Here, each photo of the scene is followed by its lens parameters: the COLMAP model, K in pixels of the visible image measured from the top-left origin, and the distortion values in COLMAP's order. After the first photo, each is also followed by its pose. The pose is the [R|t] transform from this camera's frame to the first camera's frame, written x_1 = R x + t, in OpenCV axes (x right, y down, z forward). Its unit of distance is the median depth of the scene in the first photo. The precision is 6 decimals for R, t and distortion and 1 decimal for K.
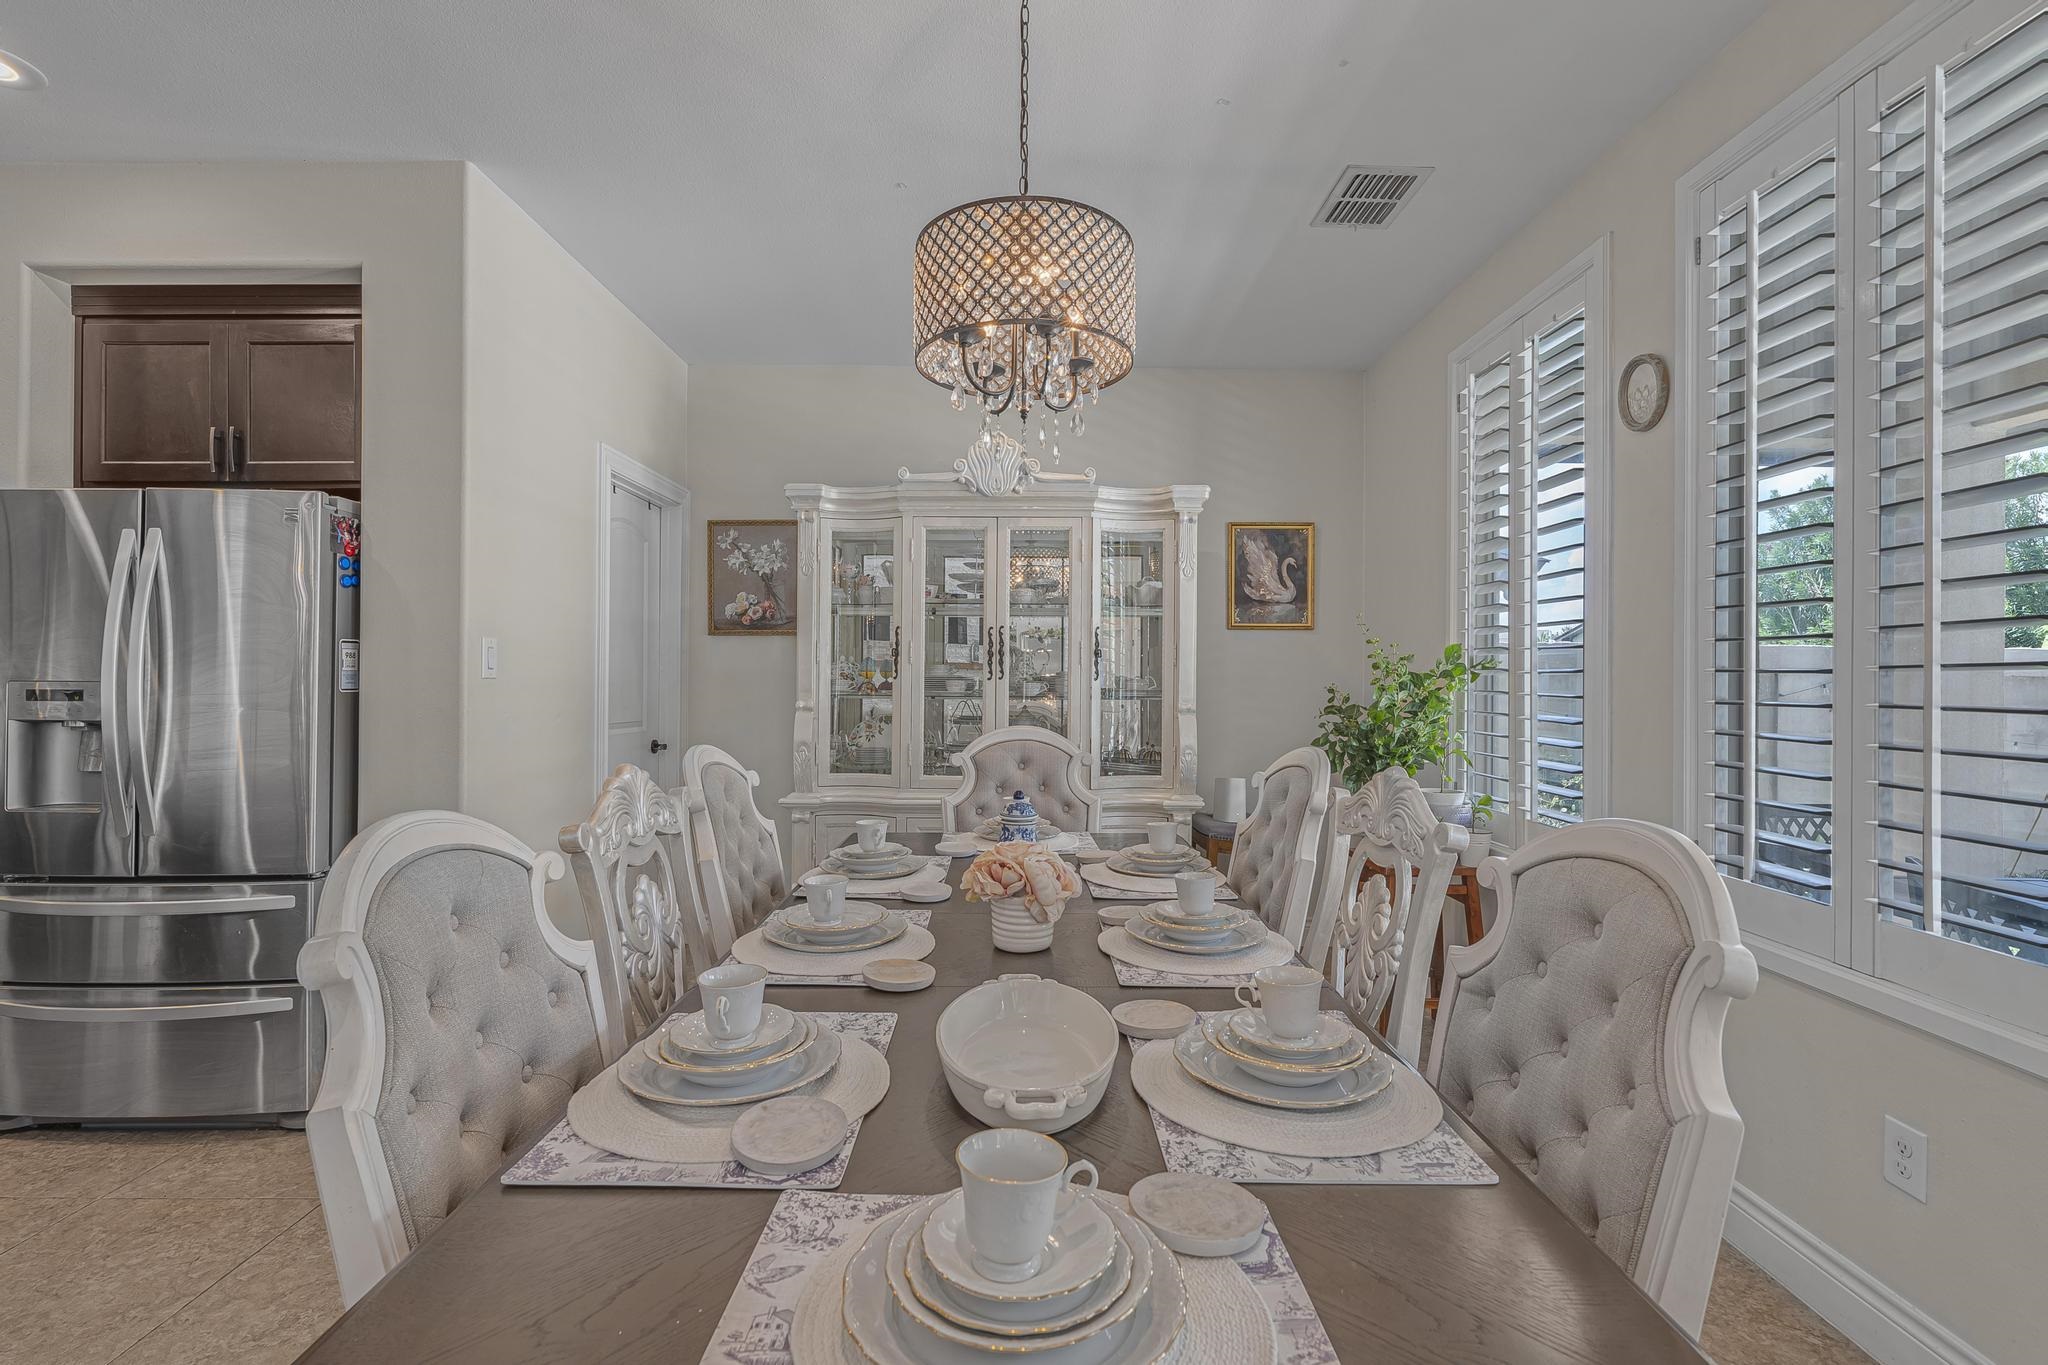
lens RADIAL K [[930.8, 0, 1032.1], [0, 930.8, 710.0], [0, 0, 1]] dist [-0.007976, 0.003444]
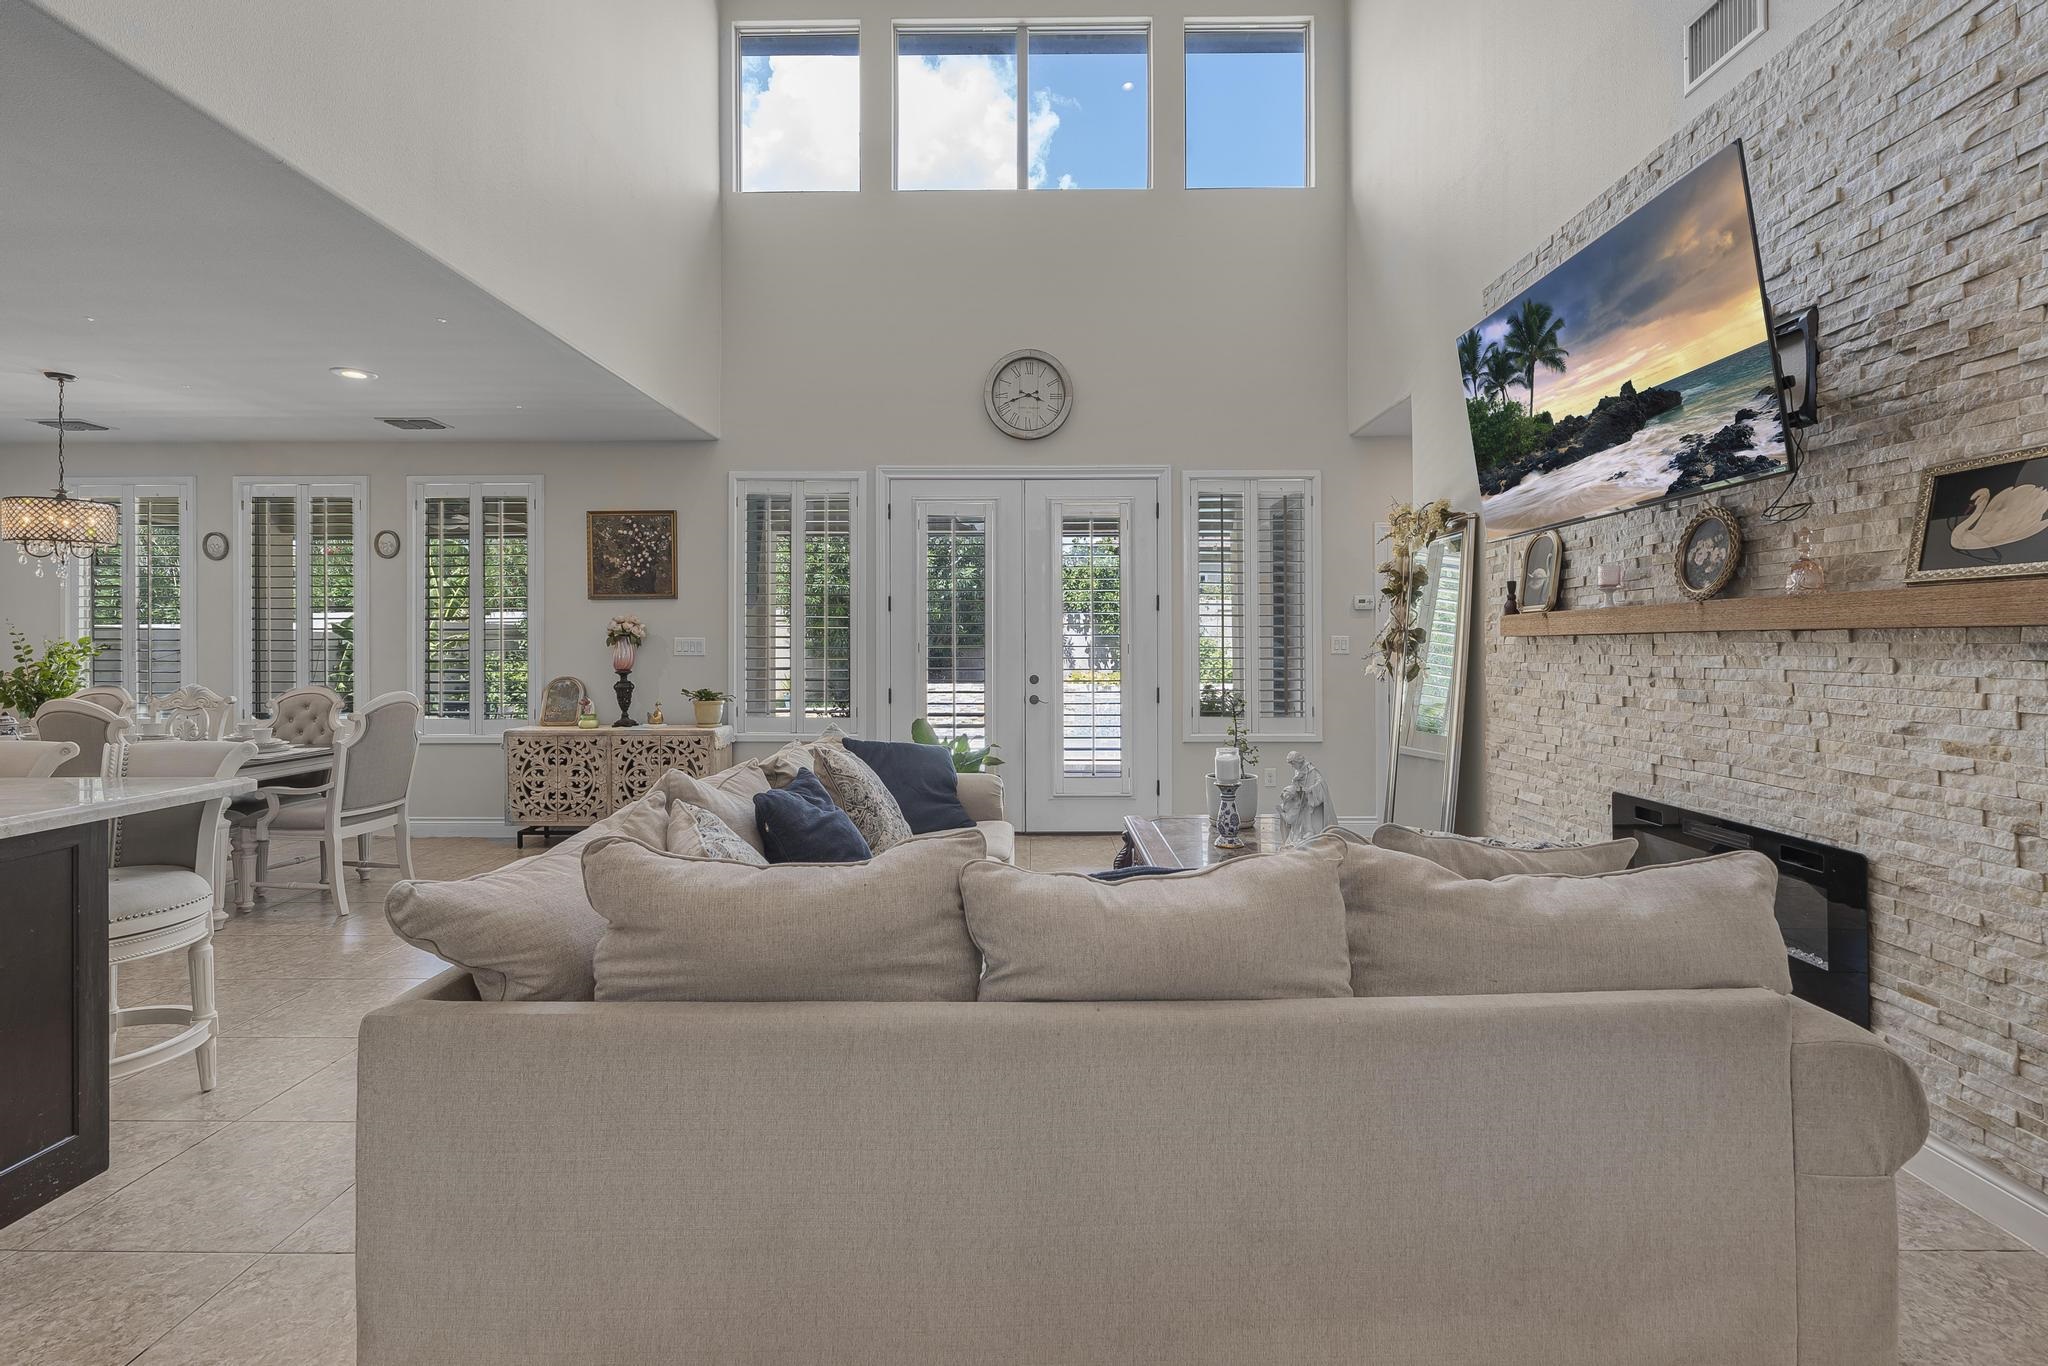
lens RADIAL K [[930.8, 0, 1027.1], [0, 930.8, 643.8], [0, 0, 1]] dist [-0.007976, 0.003444]
pose [[0.014683, -0.004782, 0.999881, -1.254100], [0.032442, 0.999464, 0.004304, -0.000939], [-0.999366, 0.032375, 0.014830, -0.859050]]
